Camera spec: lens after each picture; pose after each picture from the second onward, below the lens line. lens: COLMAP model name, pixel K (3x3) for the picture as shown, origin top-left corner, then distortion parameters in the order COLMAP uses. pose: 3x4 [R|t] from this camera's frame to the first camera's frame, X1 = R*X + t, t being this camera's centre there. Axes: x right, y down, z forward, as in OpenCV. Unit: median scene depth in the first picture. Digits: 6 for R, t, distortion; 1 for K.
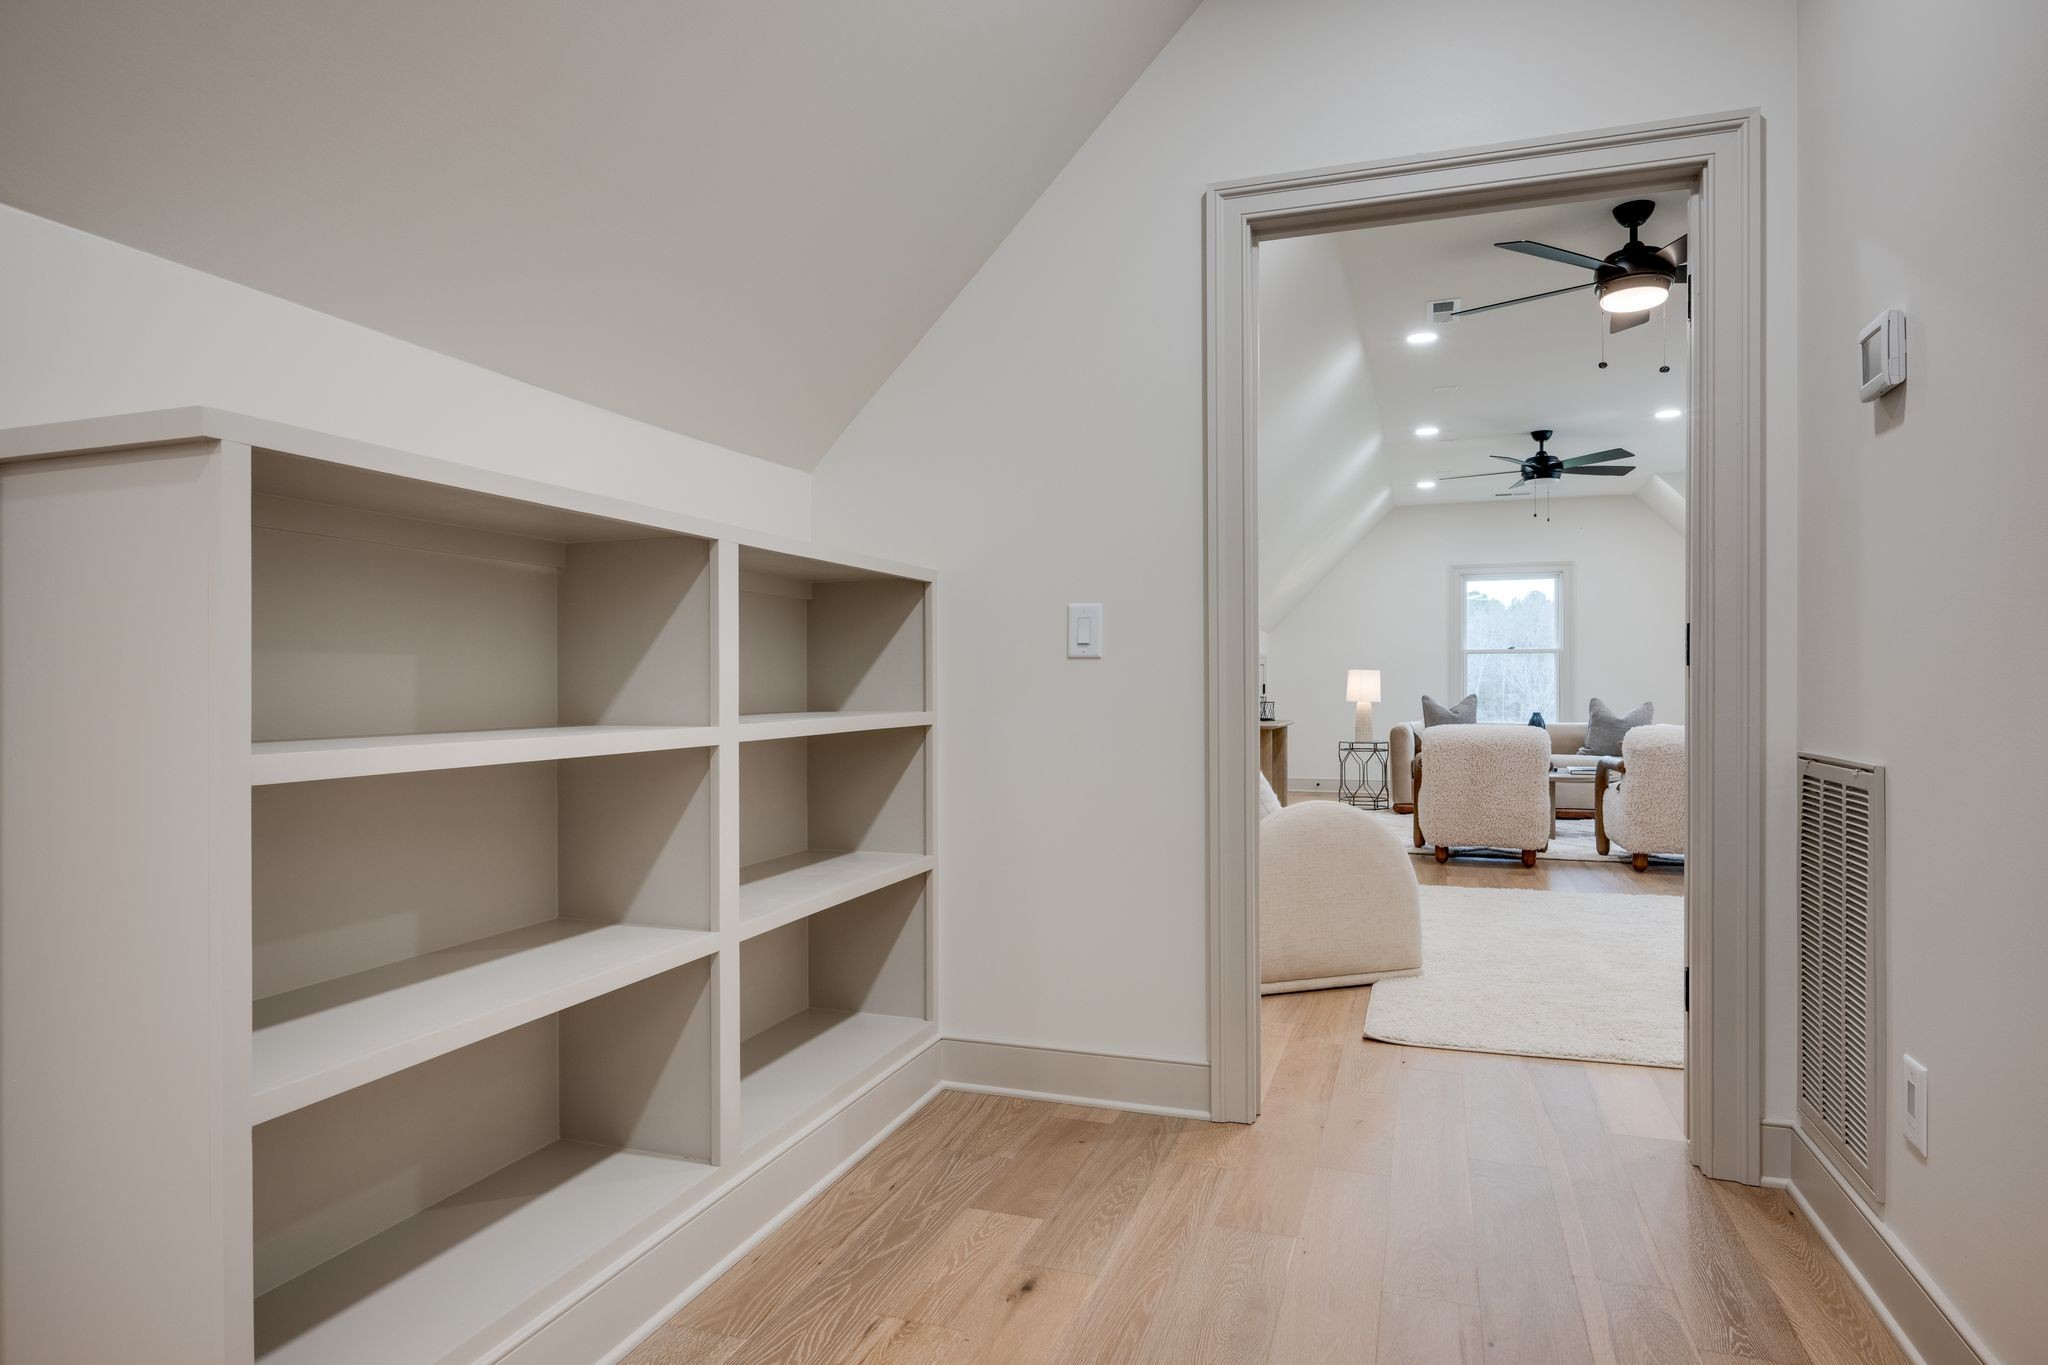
lens RADIAL K [[1234.6, 0, 1023.5], [0, 1234.6, 687.6], [0, 0, 1]] dist [0.000640, 0.001638]
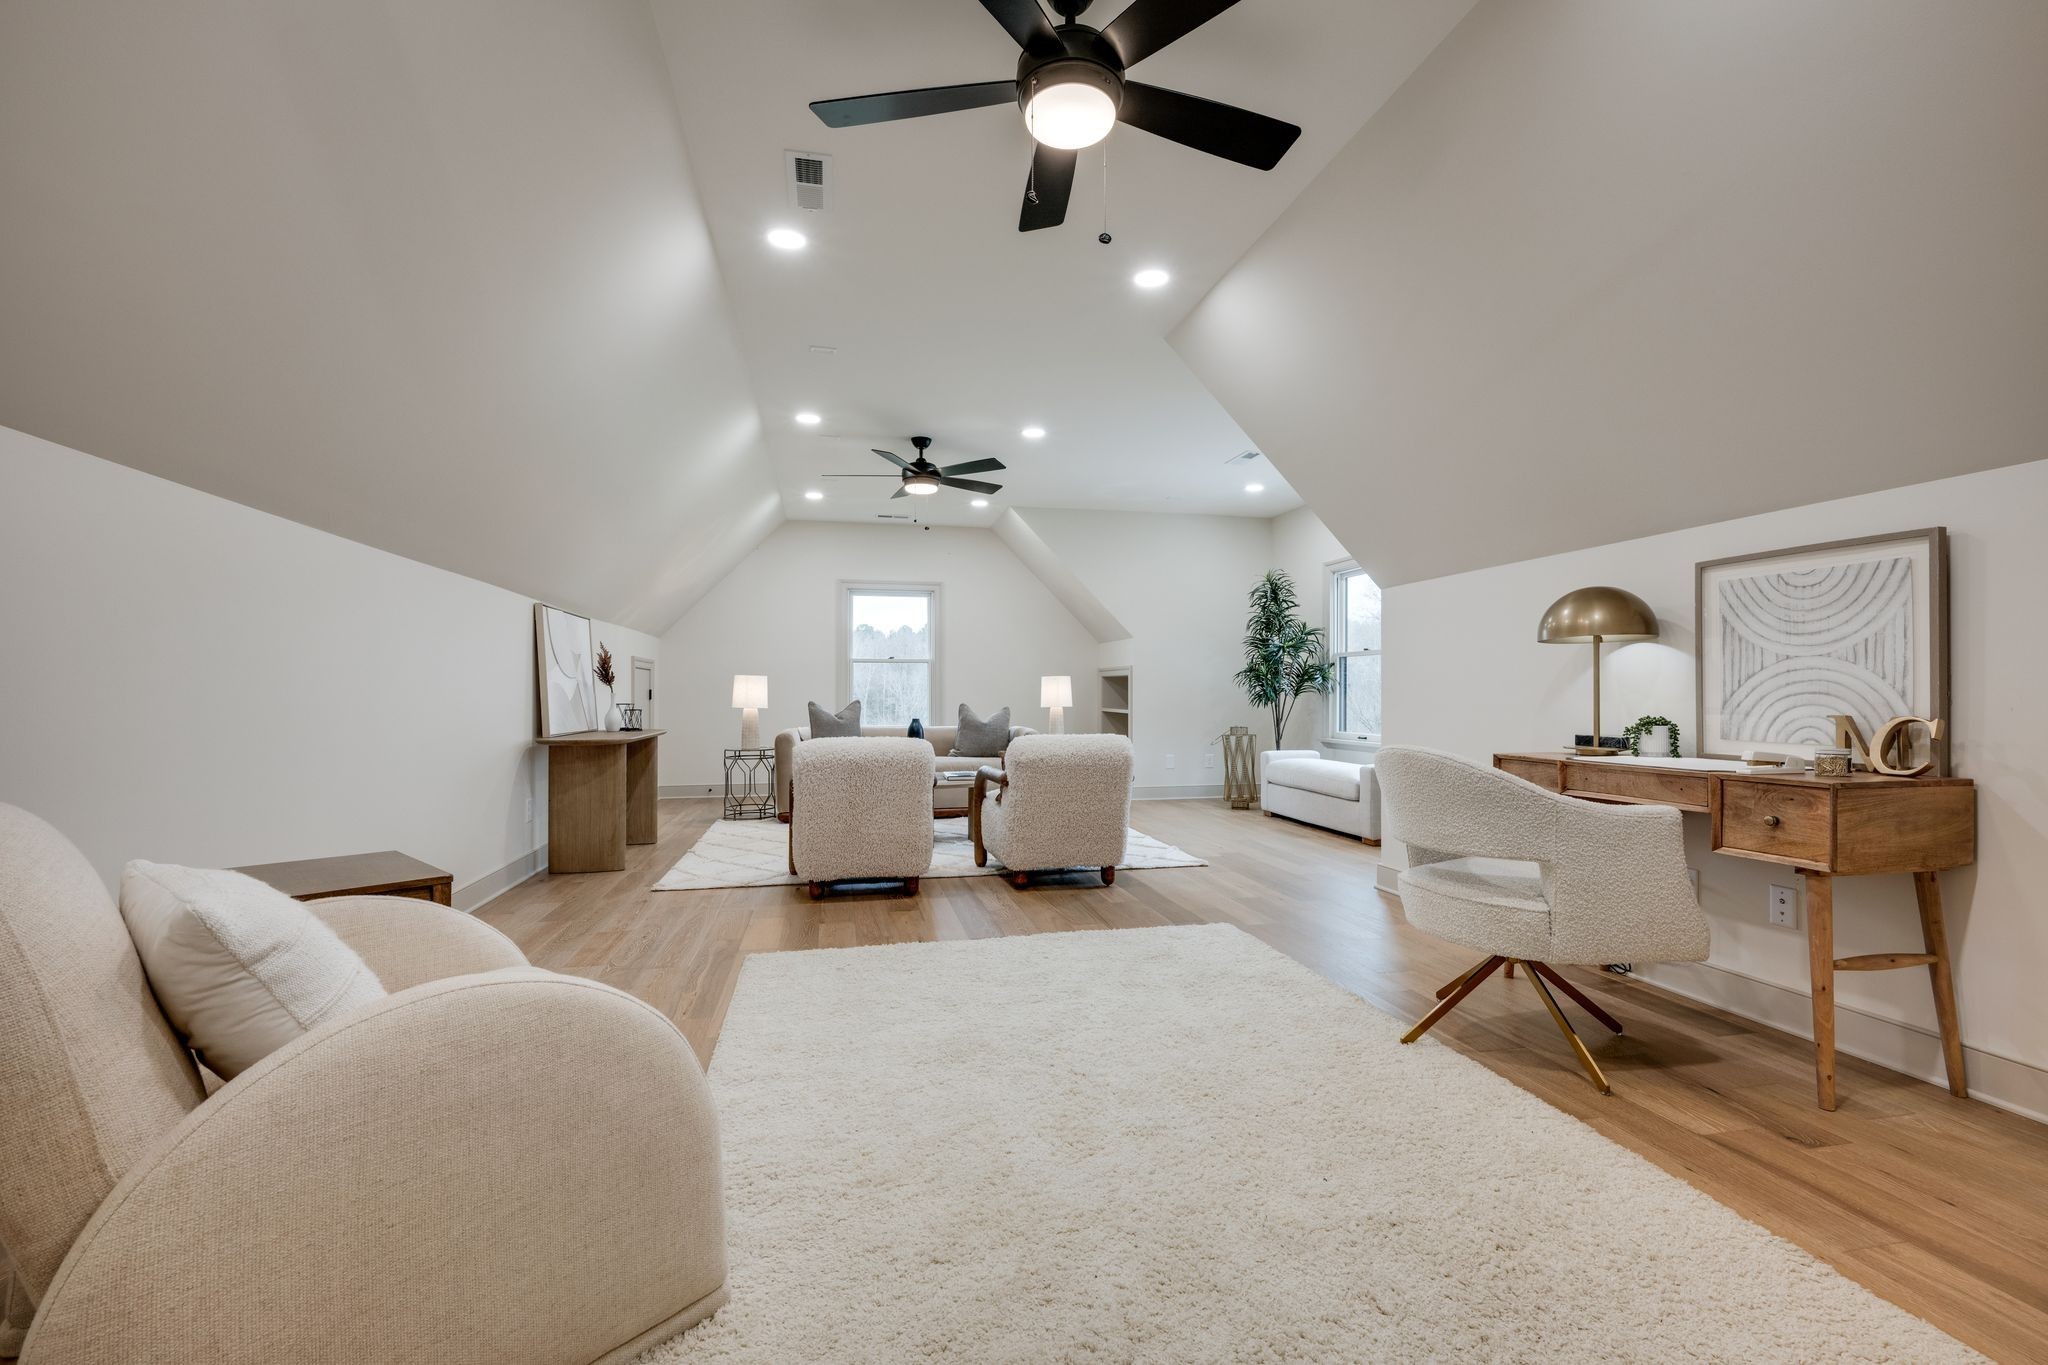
lens RADIAL K [[929.3, 0, 1028.1], [0, 929.3, 685.7], [0, 0, 1]] dist [0.004904, 0.000858]
pose [[0.865504, 0.005576, 0.500871, 0.108156], [-0.001755, 0.999966, -0.008100, -0.000766], [-0.500899, 0.006132, 0.865484, 0.279624]]
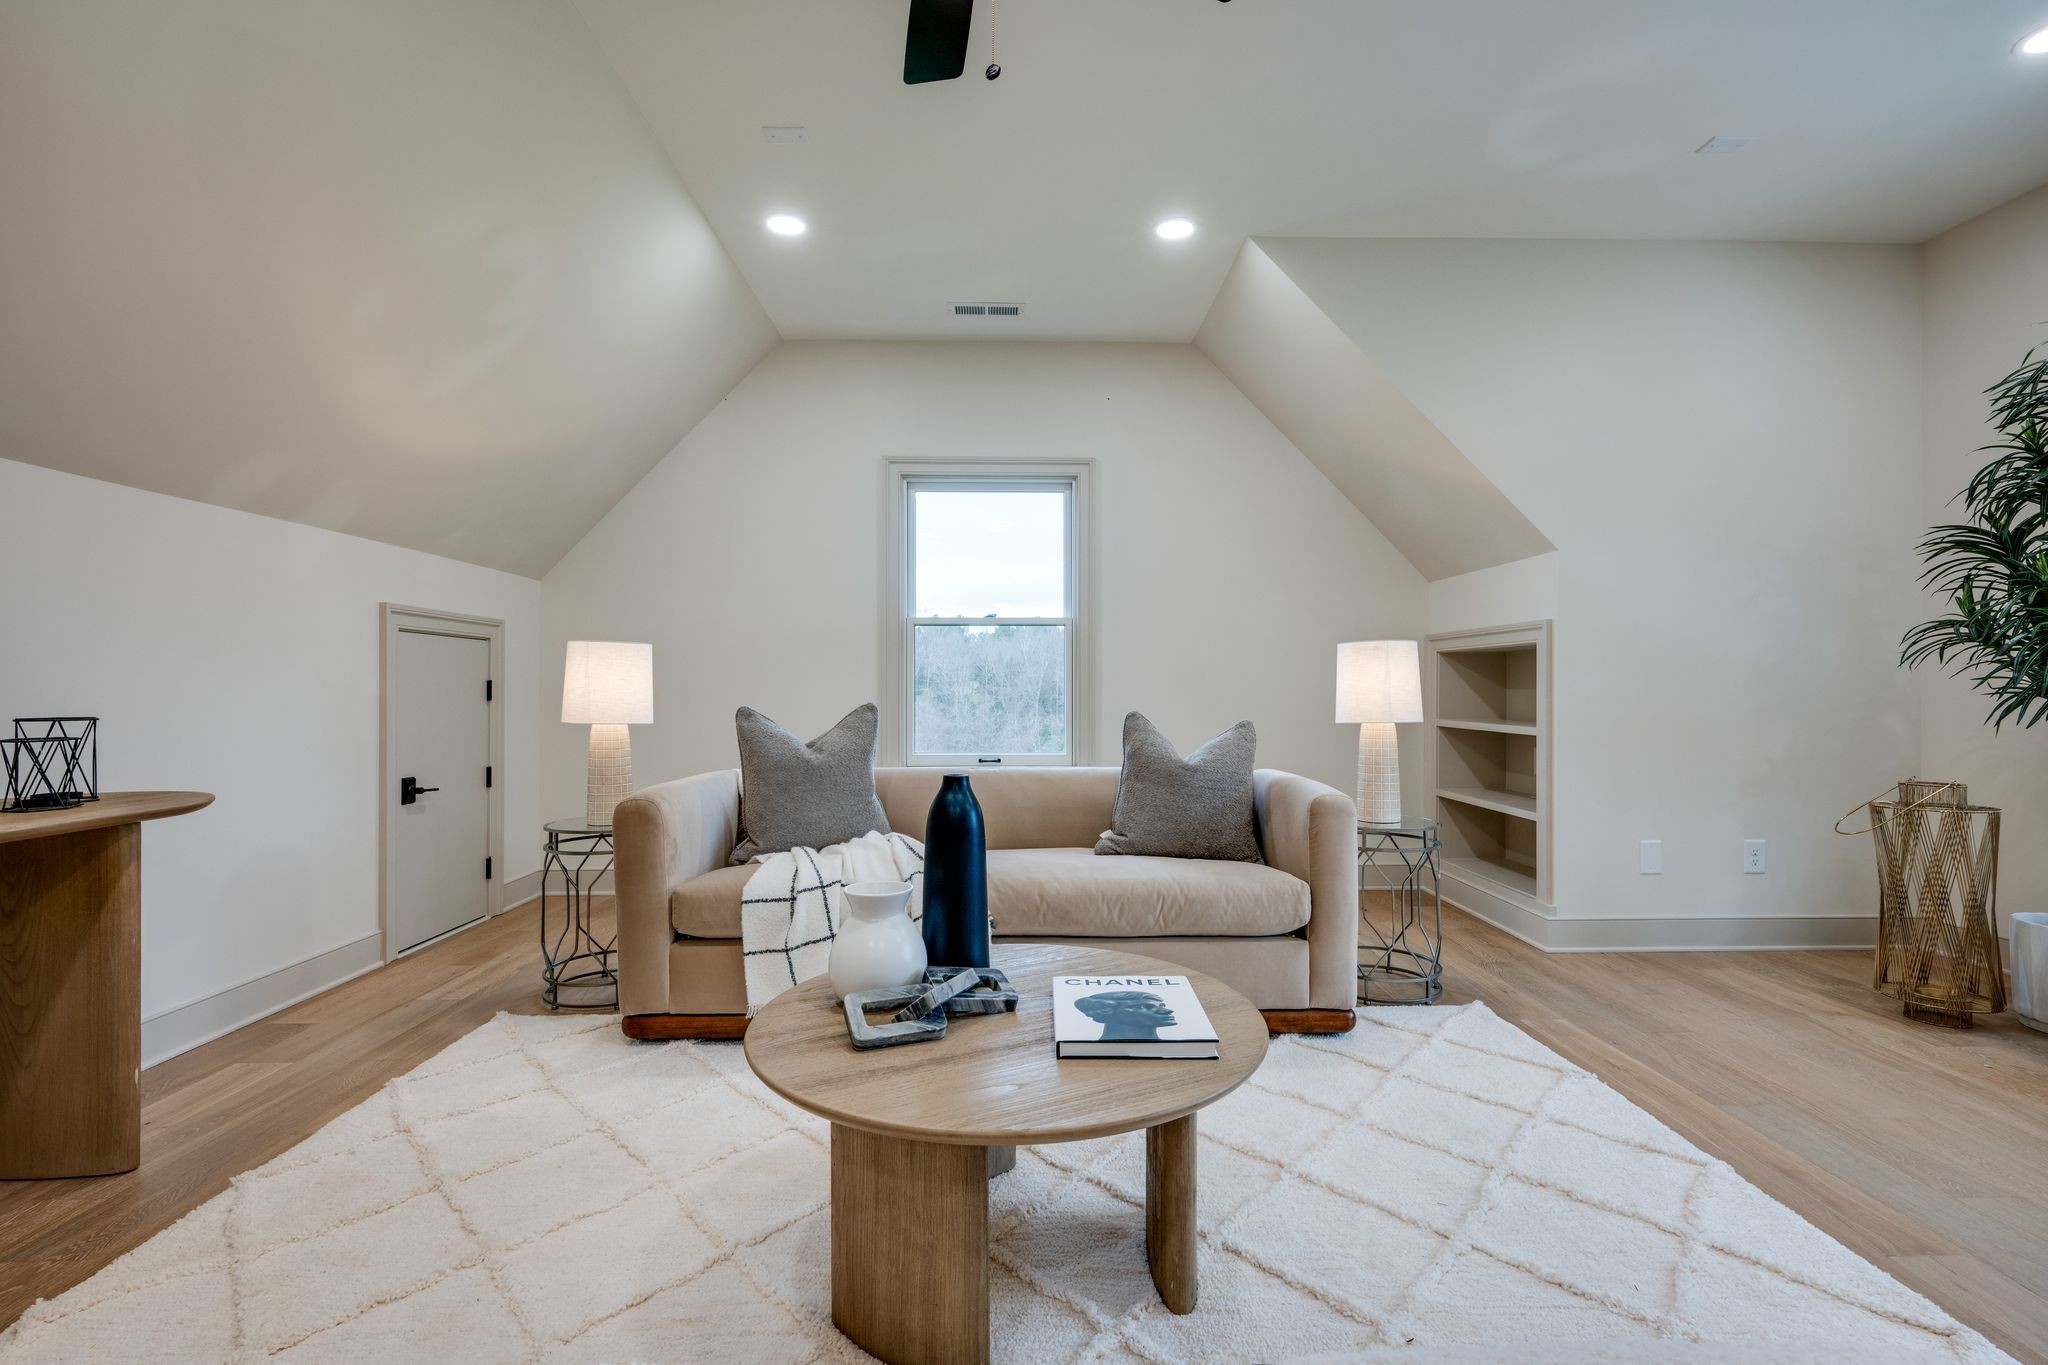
lens RADIAL K [[929.3, 0, 1027.3], [0, 929.3, 692.1], [0, 0, 1]] dist [0.004904, 0.000858]
pose [[0.946934, -0.000348, 0.321427, 0.346753], [-0.001875, 0.999976, 0.006605, -0.001125], [-0.321422, -0.006857, 0.946911, 0.757665]]
